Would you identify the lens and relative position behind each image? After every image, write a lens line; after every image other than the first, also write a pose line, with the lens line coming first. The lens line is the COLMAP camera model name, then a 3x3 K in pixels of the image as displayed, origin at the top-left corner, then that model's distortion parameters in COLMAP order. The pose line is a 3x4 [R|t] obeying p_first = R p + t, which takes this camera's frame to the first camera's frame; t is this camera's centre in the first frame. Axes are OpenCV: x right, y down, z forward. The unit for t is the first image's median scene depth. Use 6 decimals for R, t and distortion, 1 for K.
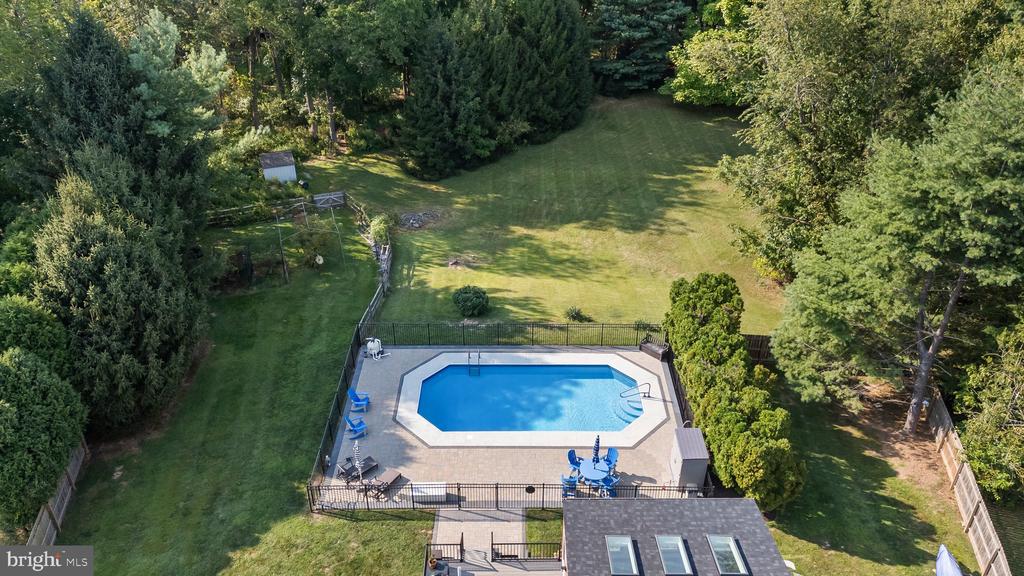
lens RADIAL K [[788.0, 0, 510.9], [0, 788.0, 278.8], [0, 0, 1]] dist [0.136865, -0.125029]
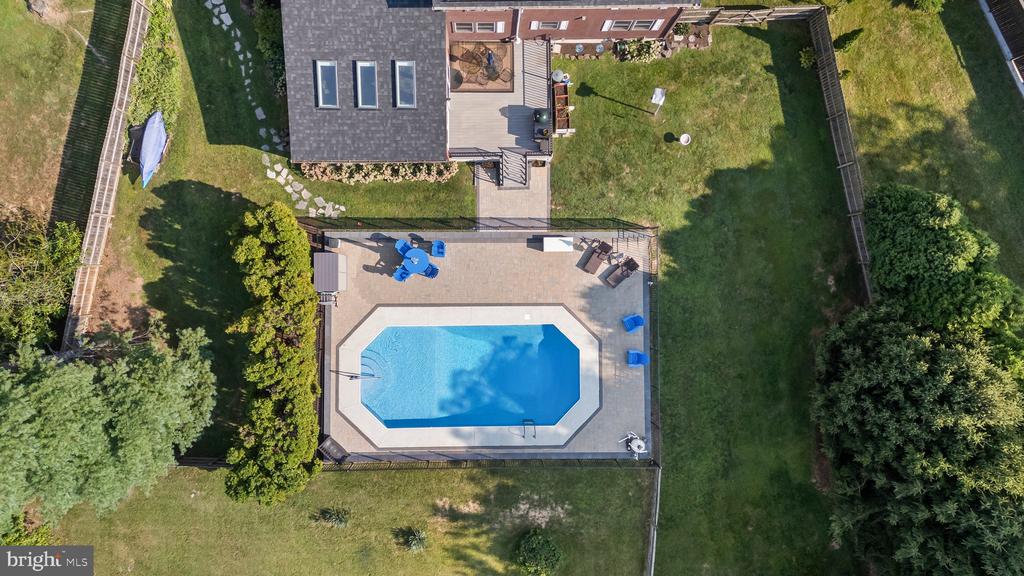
lens RADIAL K [[747.4, 0, 510.7], [0, 747.4, 285.8], [0, 0, 1]] dist [0.130794, -0.105332]
pose [[-0.999598, 0.009015, -0.026873, -0.001849], [-0.027590, -0.526678, 0.849617, -0.536870], [-0.006494, 0.850017, 0.526715, 0.353403]]
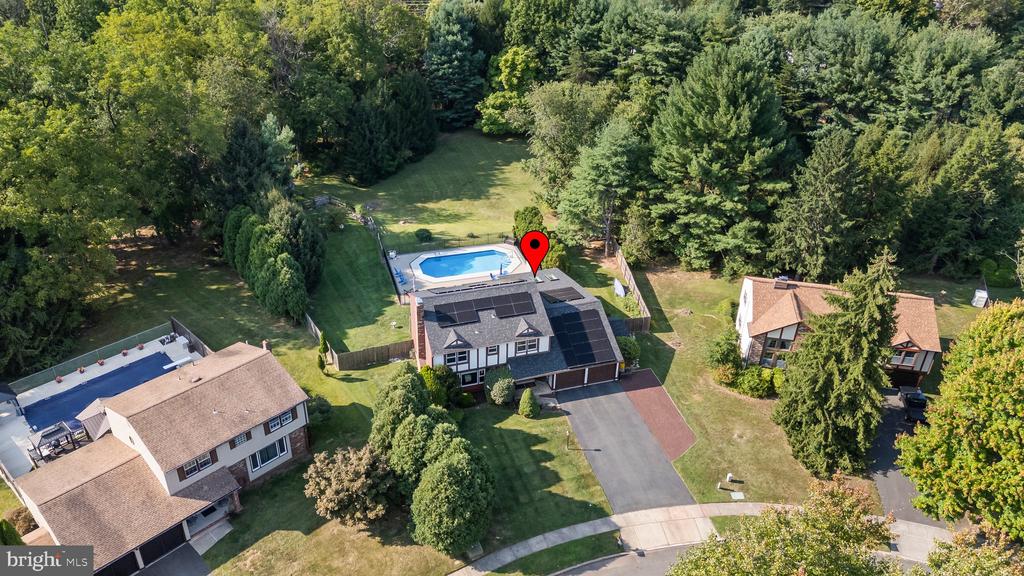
lens RADIAL K [[747.4, 0, 510.7], [0, 747.4, 285.8], [0, 0, 1]] dist [0.130794, -0.105332]
pose [[0.953898, -0.131868, 0.269609, -0.417227], [0.134033, 0.990922, 0.010447, 0.187569], [-0.268539, 0.026171, 0.962913, -1.099954]]
